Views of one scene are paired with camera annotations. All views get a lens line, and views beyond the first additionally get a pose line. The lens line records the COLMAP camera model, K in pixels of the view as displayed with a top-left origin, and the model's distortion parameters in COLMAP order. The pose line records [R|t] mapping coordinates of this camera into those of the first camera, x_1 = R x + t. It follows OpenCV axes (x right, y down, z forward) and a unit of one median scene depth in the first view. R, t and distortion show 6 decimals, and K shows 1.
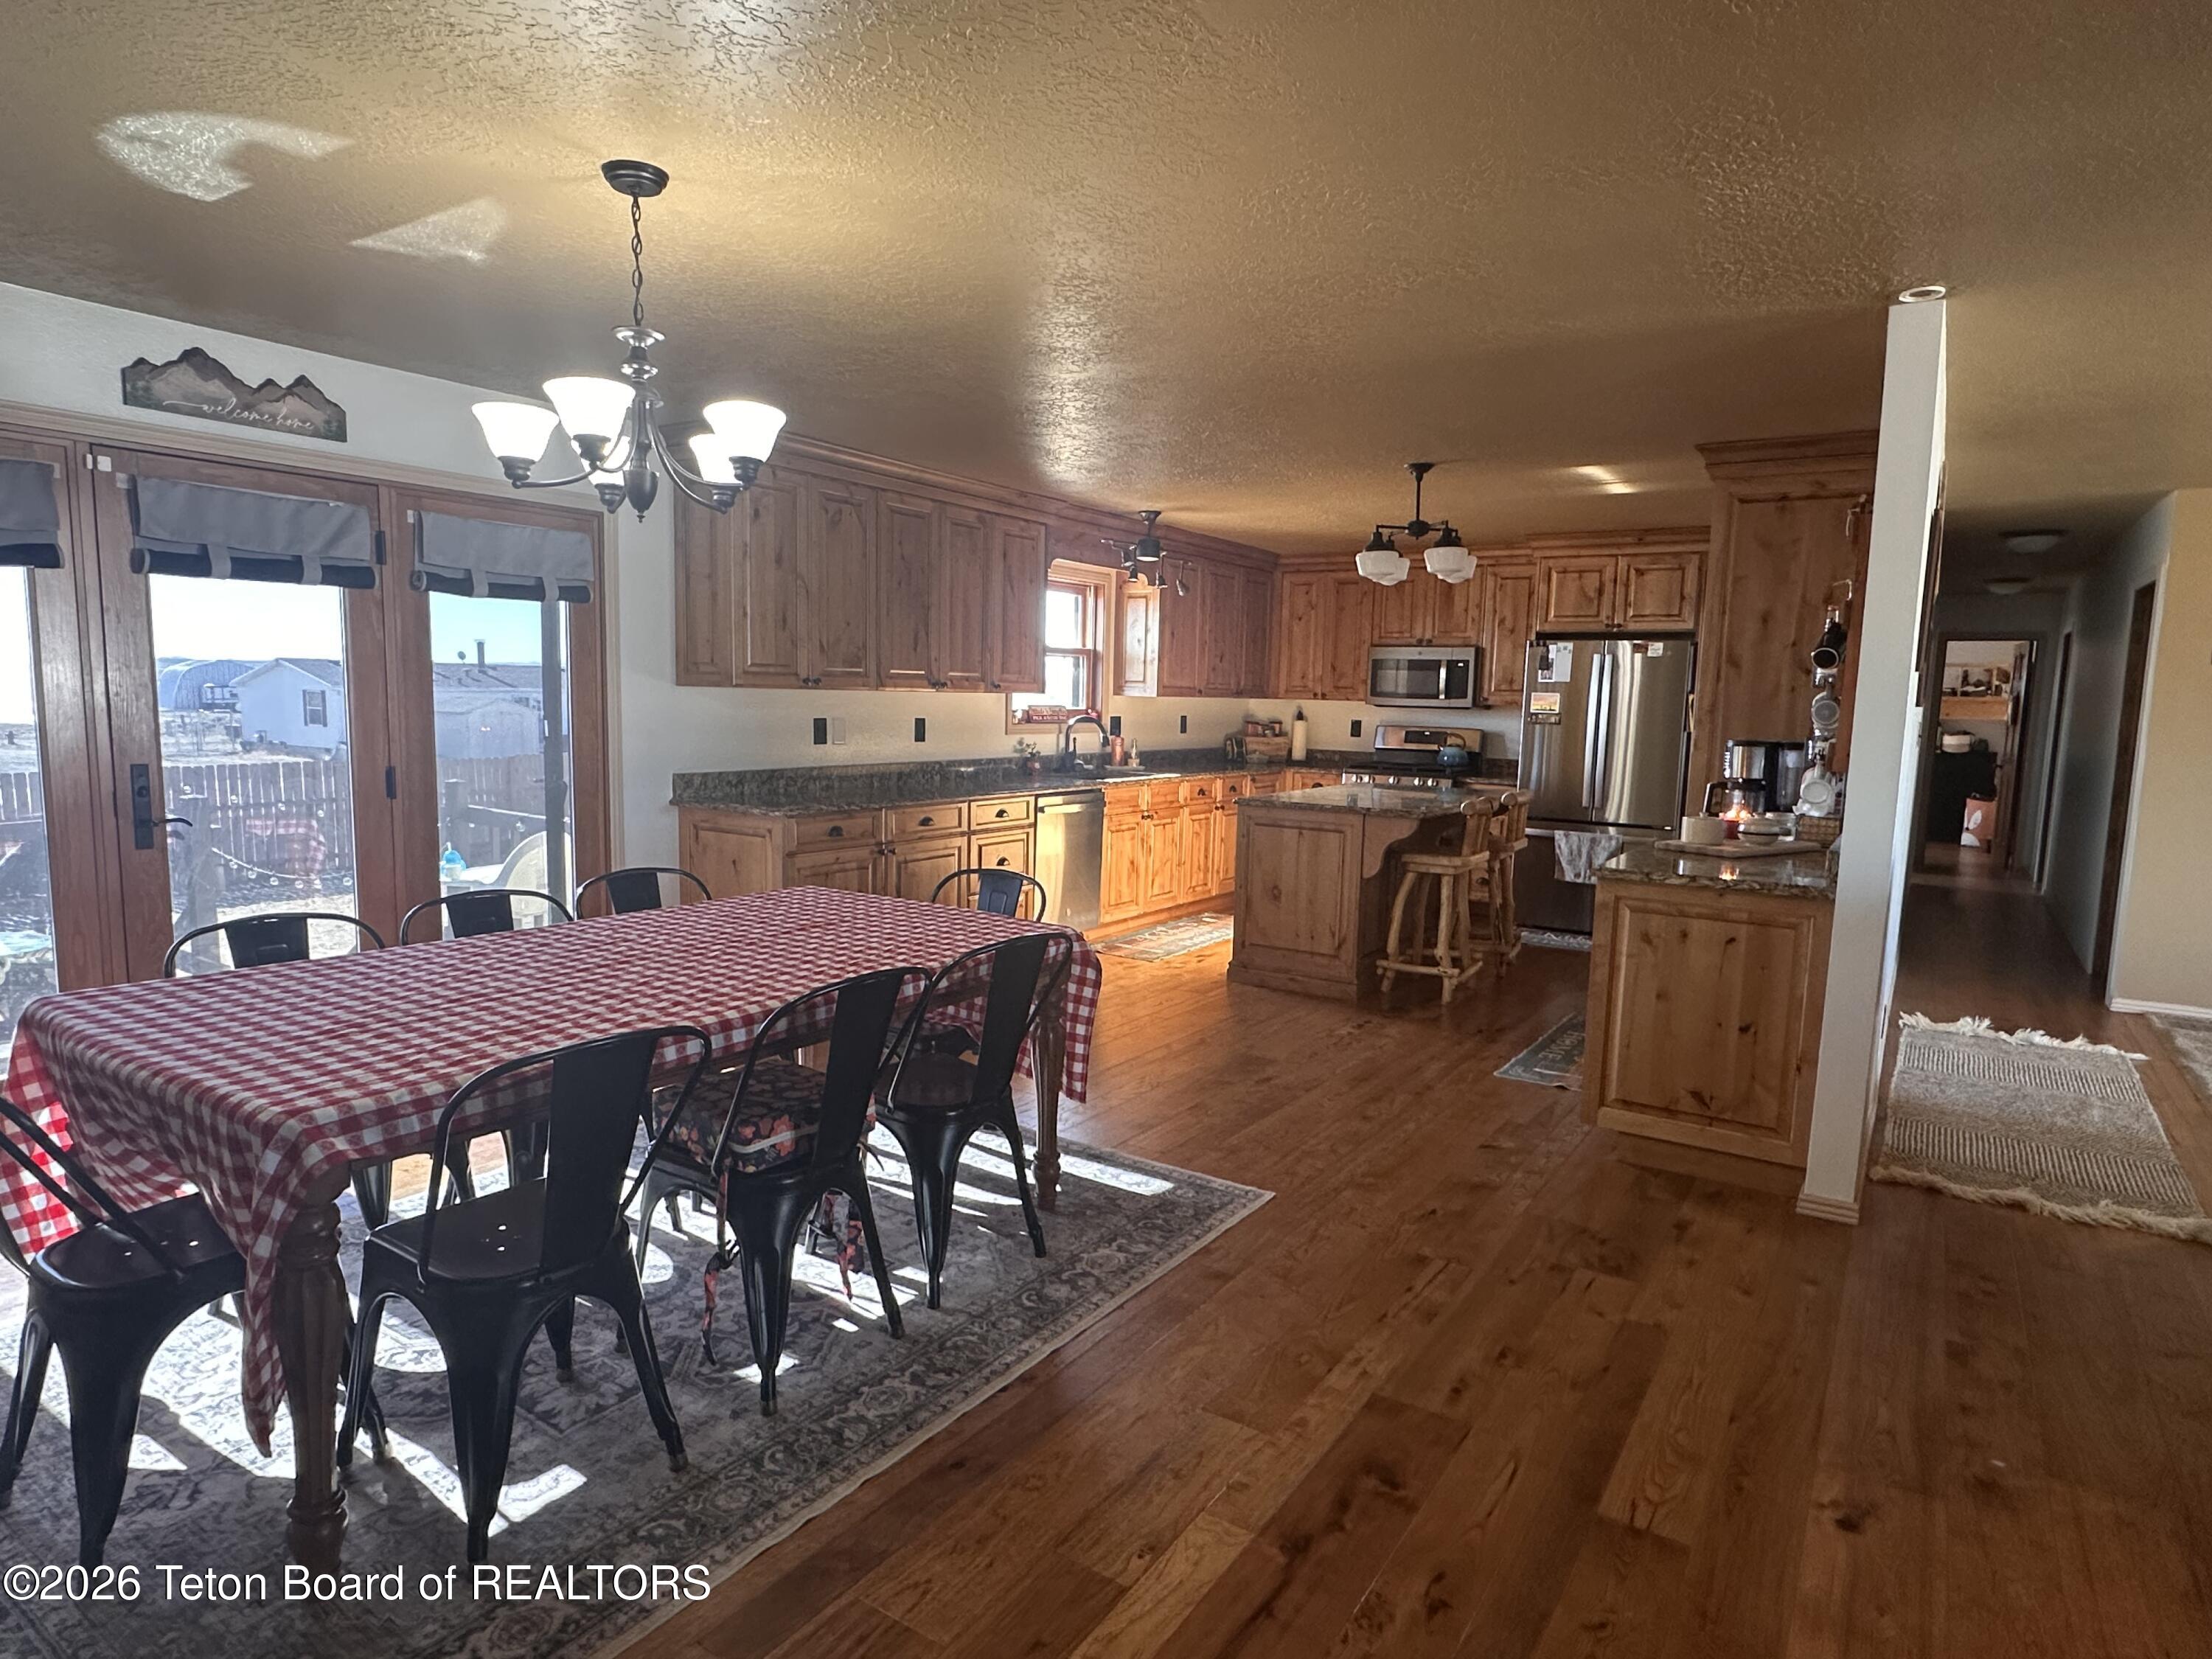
lens RADIAL K [[1243.5, 0, 1101.5], [0, 1243.5, 842.9], [0, 0, 1]] dist [0.008633, 0.000271]
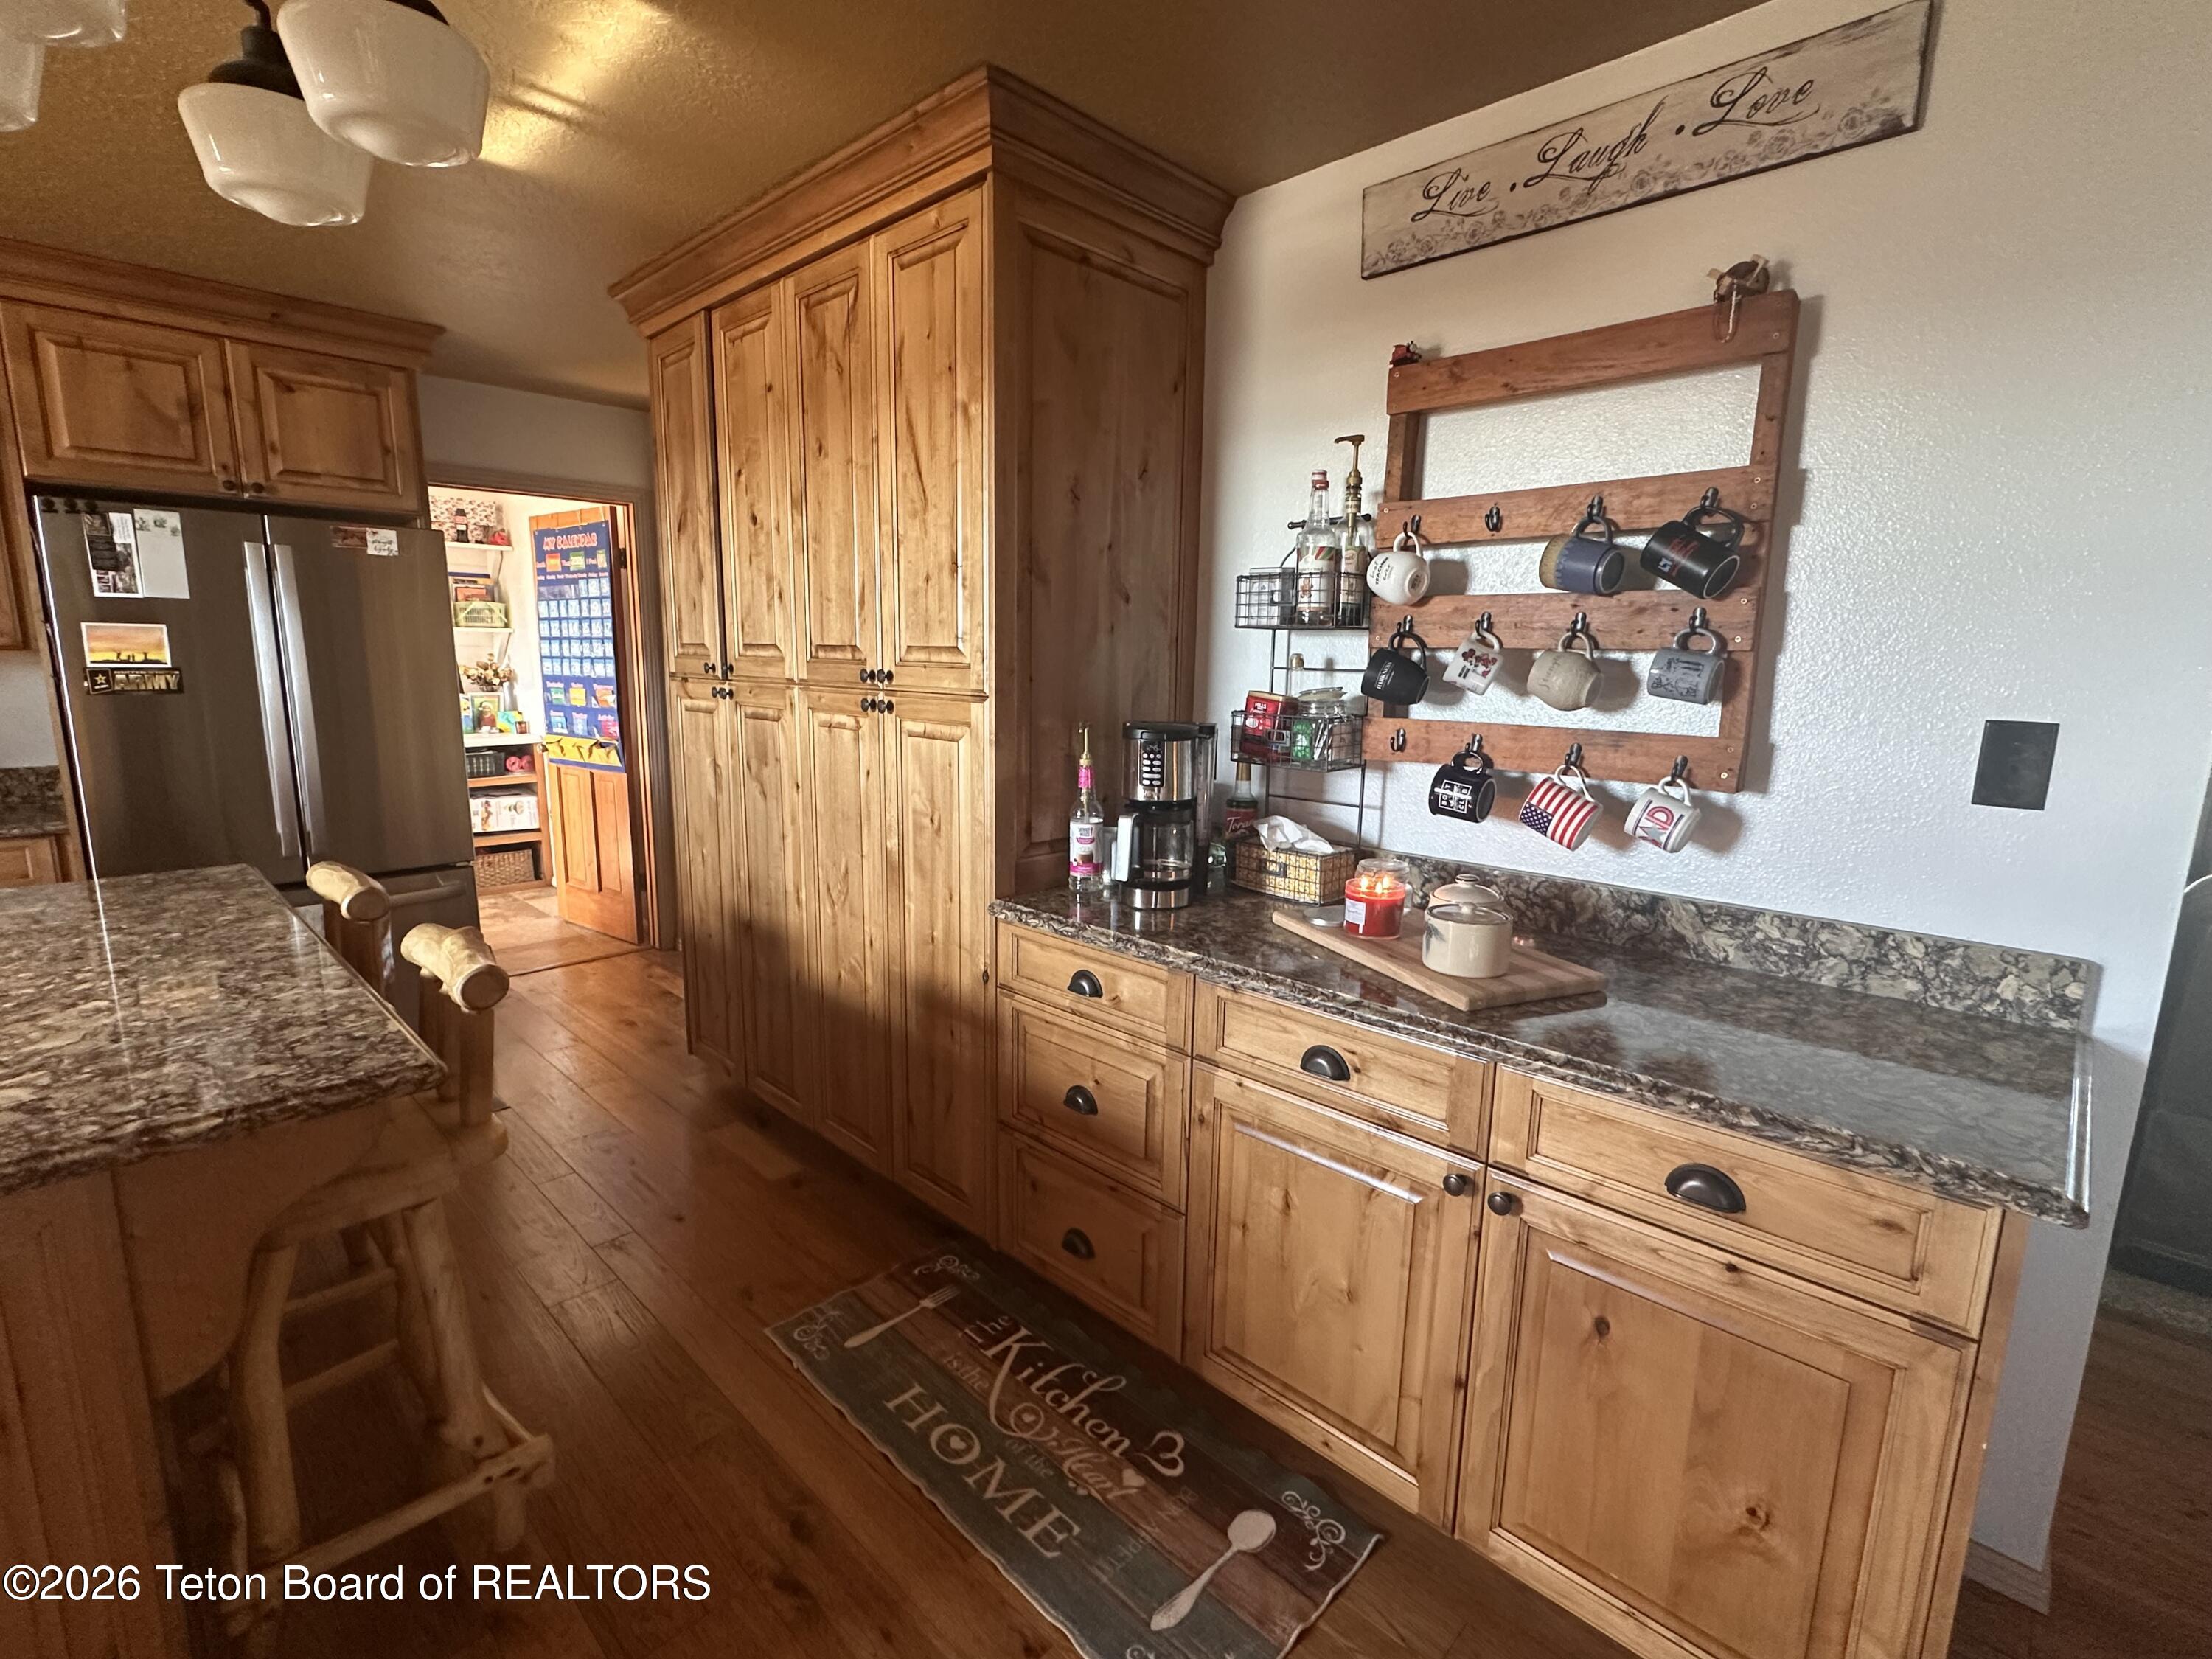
lens RADIAL K [[1020.2, 0, 1101.6], [0, 1020.2, 839.2], [0, 0, 1]] dist [-0.000549, 0.000195]
pose [[0.186481, -0.197335, 0.962436, 0.055065], [0.107418, 0.977843, 0.179681, -0.071970], [-0.976569, 0.069876, 0.203546, 0.581310]]
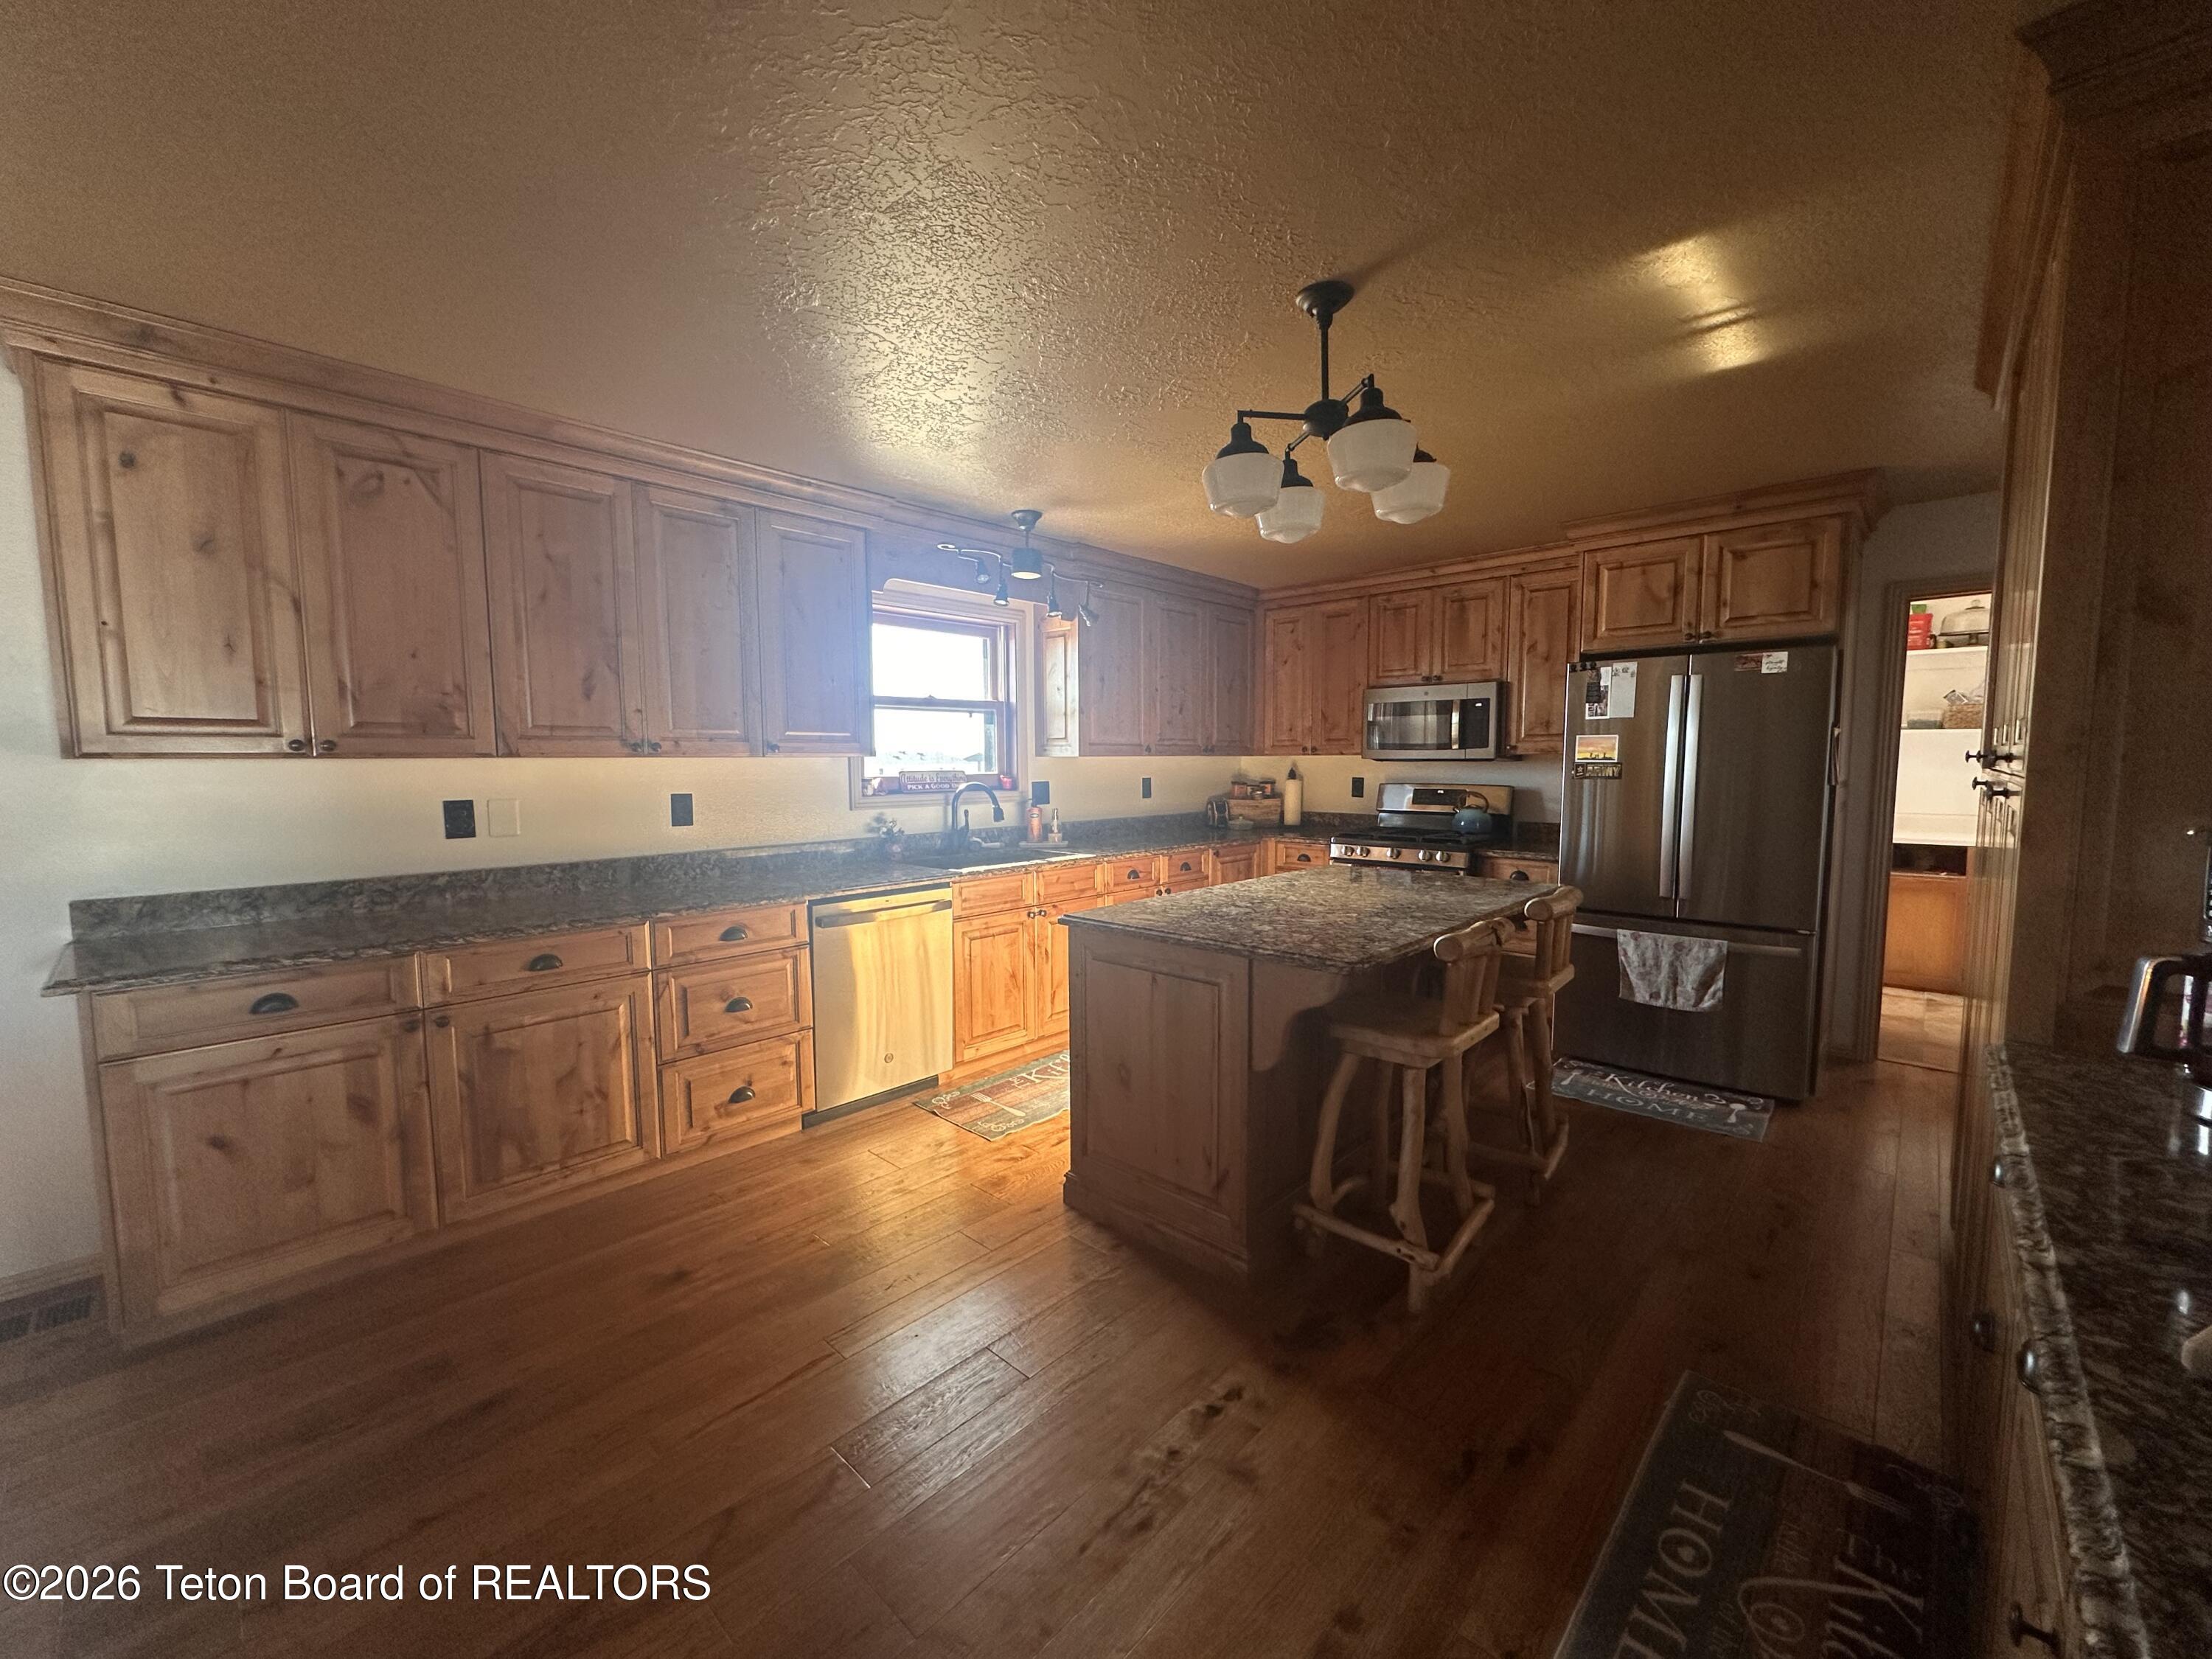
lens RADIAL K [[880.8, 0, 1098.8], [0, 880.8, 831.2], [0, 0, 1]] dist [-0.002358, 0.000188]
pose [[0.985172, -0.015271, -0.170891, 0.159023], [0.008638, 0.999183, -0.039491, -0.047443], [0.171355, 0.037430, 0.984498, 0.451755]]
